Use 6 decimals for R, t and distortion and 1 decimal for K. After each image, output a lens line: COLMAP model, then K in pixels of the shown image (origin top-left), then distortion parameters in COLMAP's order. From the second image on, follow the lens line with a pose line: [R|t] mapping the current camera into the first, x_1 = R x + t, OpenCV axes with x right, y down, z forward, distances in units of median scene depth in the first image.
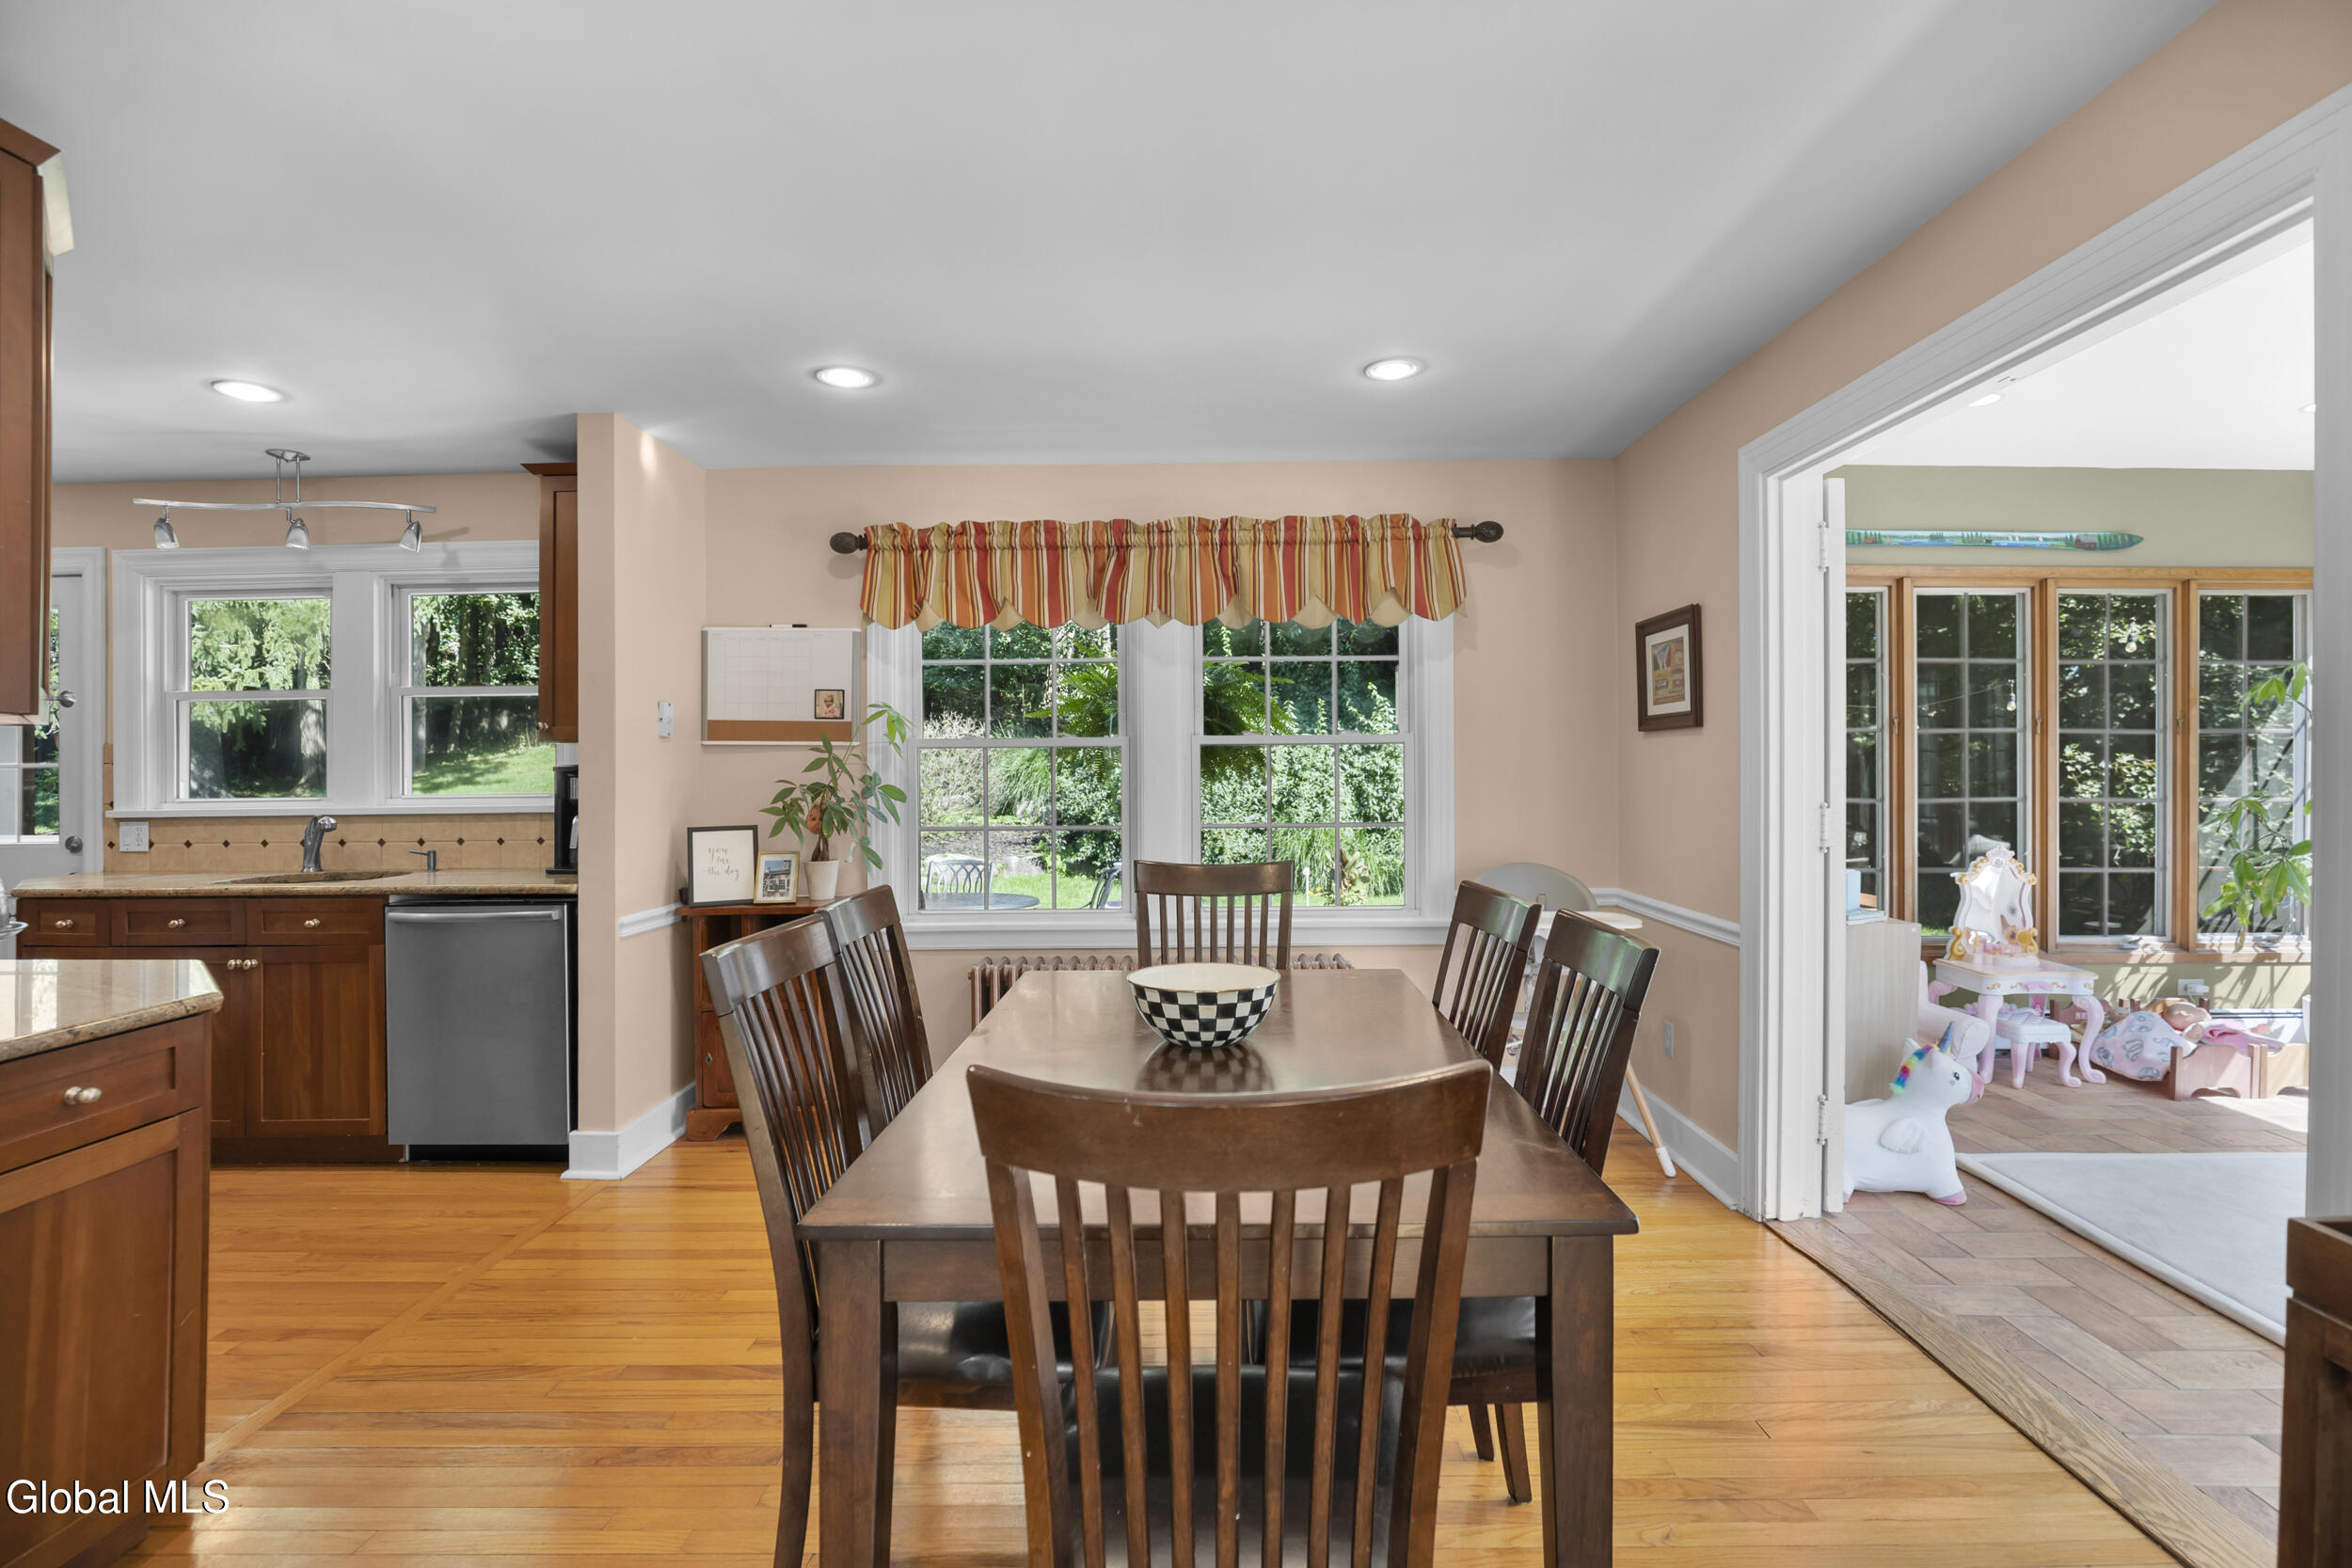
lens RADIAL K [[1098.5, 0, 1215.5], [0, 1098.5, 779.3], [0, 0, 1]] dist [-0.026348, -0.000301]
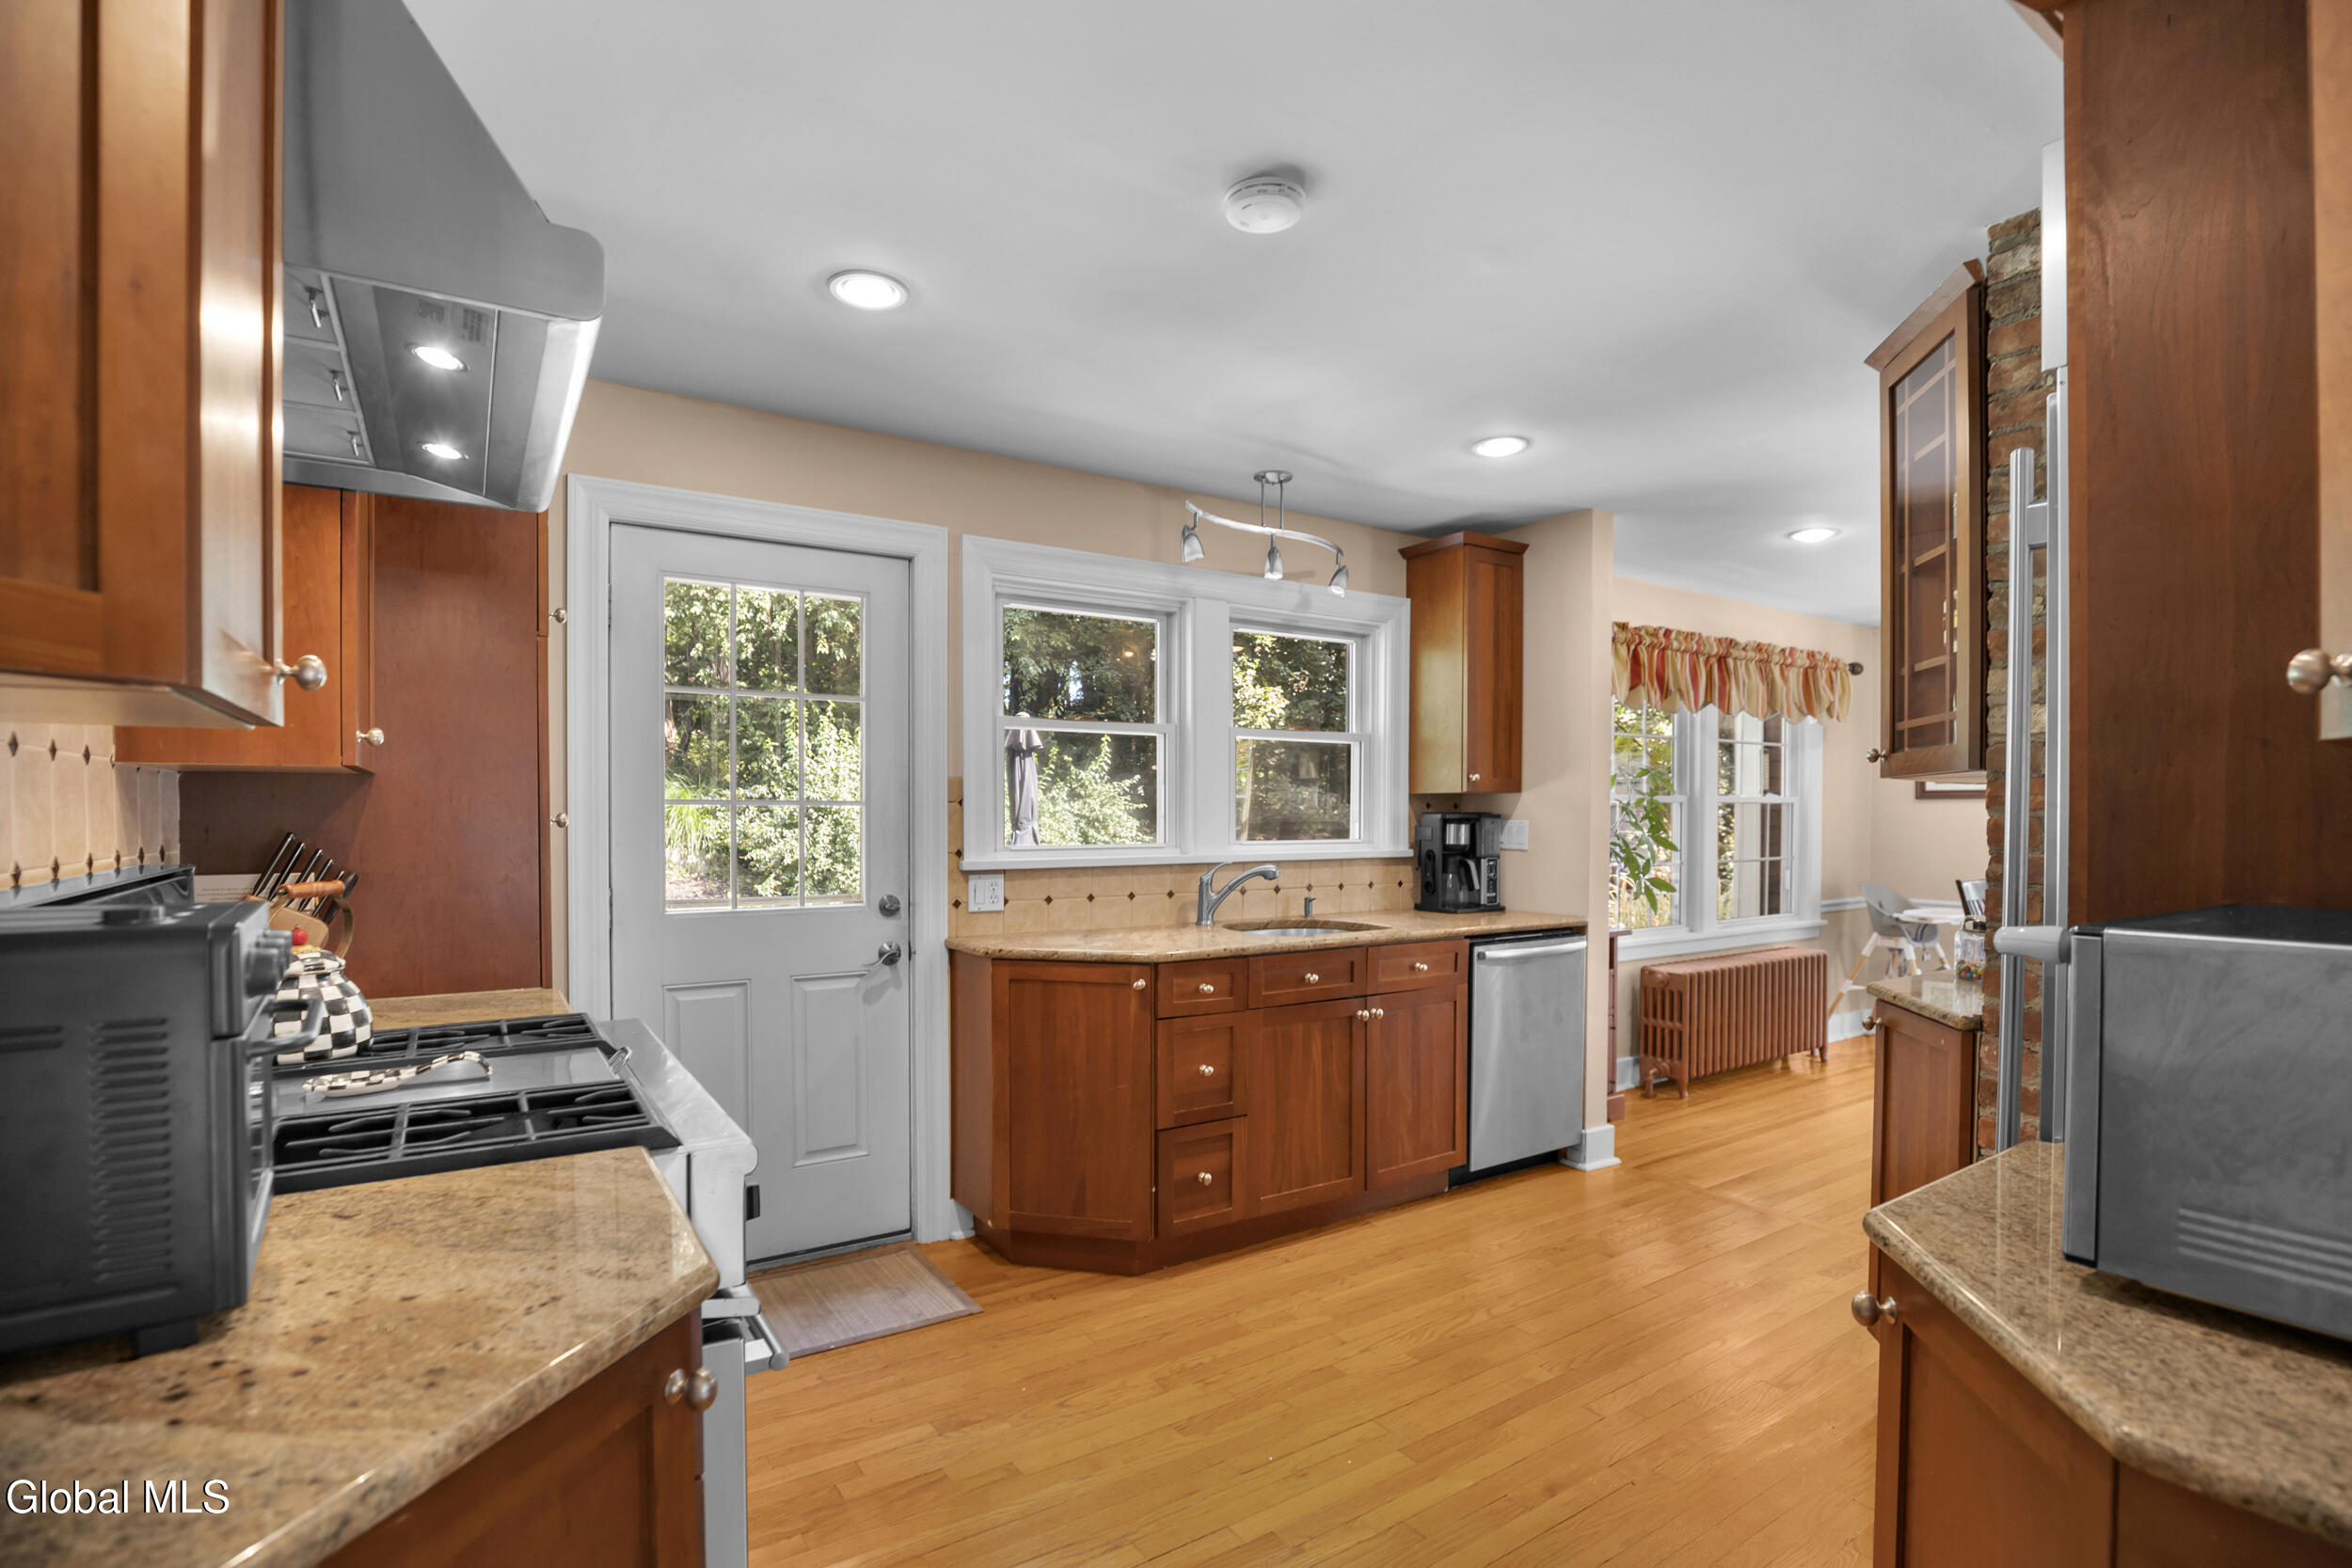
lens RADIAL K [[1098.5, 0, 1192.8], [0, 1098.5, 820.0], [0, 0, 1]] dist [-0.026348, -0.000301]
pose [[0.832742, 0.006110, 0.553628, -1.341413], [-0.003351, 0.999976, -0.005995, 0.002549], [-0.553652, 0.003137, 0.832742, 0.219671]]
